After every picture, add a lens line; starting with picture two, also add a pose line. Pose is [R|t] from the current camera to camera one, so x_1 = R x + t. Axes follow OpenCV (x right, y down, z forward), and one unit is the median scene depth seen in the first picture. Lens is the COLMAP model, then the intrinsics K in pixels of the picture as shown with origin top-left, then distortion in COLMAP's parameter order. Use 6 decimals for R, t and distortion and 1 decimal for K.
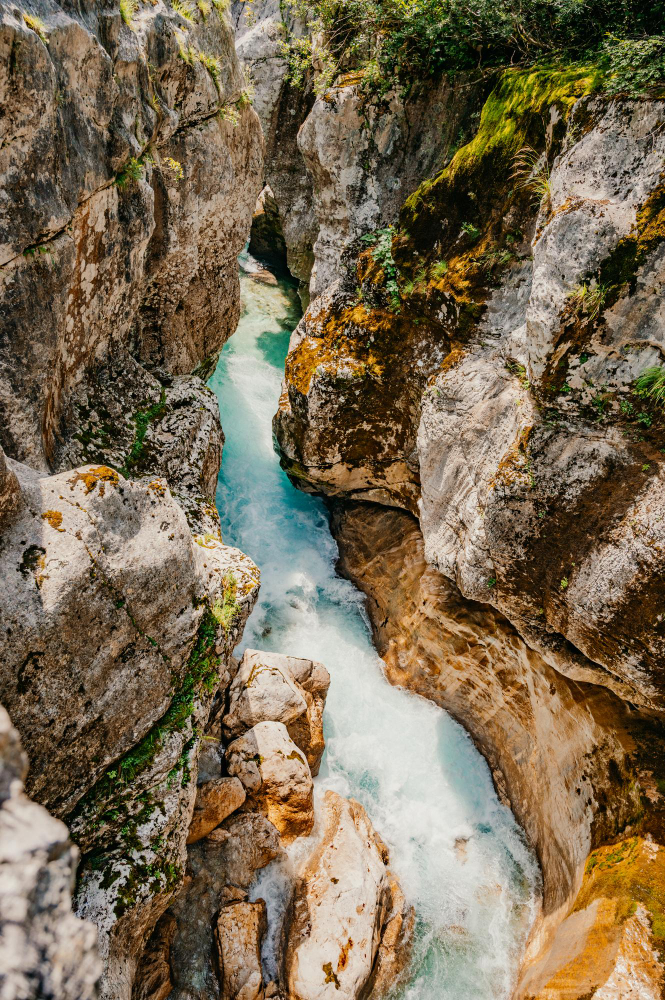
lens RADIAL K [[649.9, 0, 331.8], [0, 649.9, 499.2], [0, 0, 1]] dist [-0.017989, 0.001878]
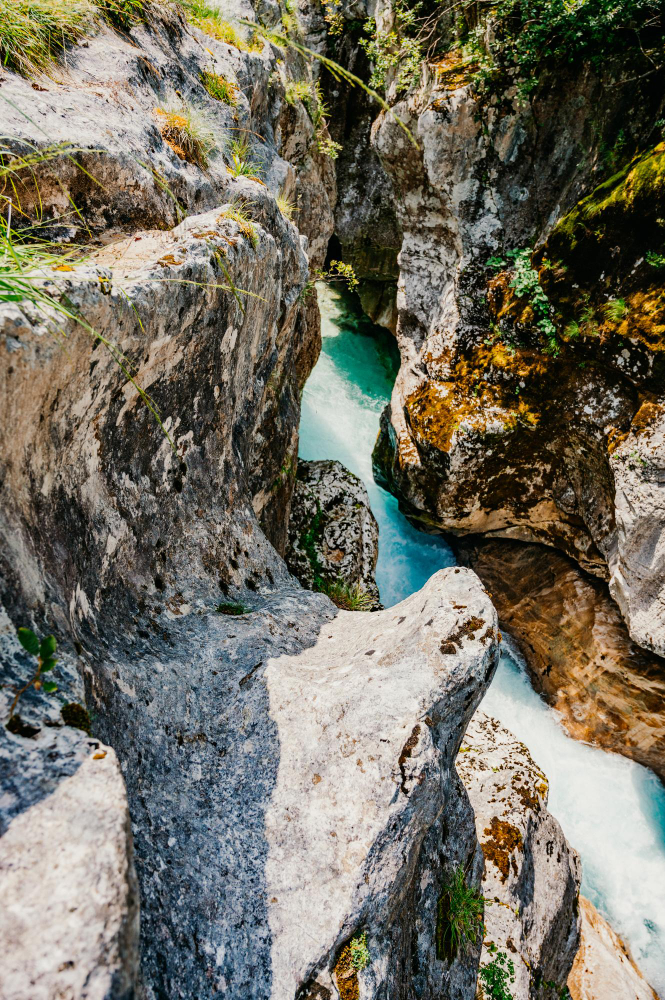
lens RADIAL K [[649.9, 0, 333.1], [0, 649.9, 500.8], [0, 0, 1]] dist [-0.017989, 0.001878]
pose [[0.989084, -0.145257, -0.024765, -0.181196], [0.146941, 0.984844, 0.092141, -0.200152], [0.011005, -0.094774, 0.995438, 0.108168]]
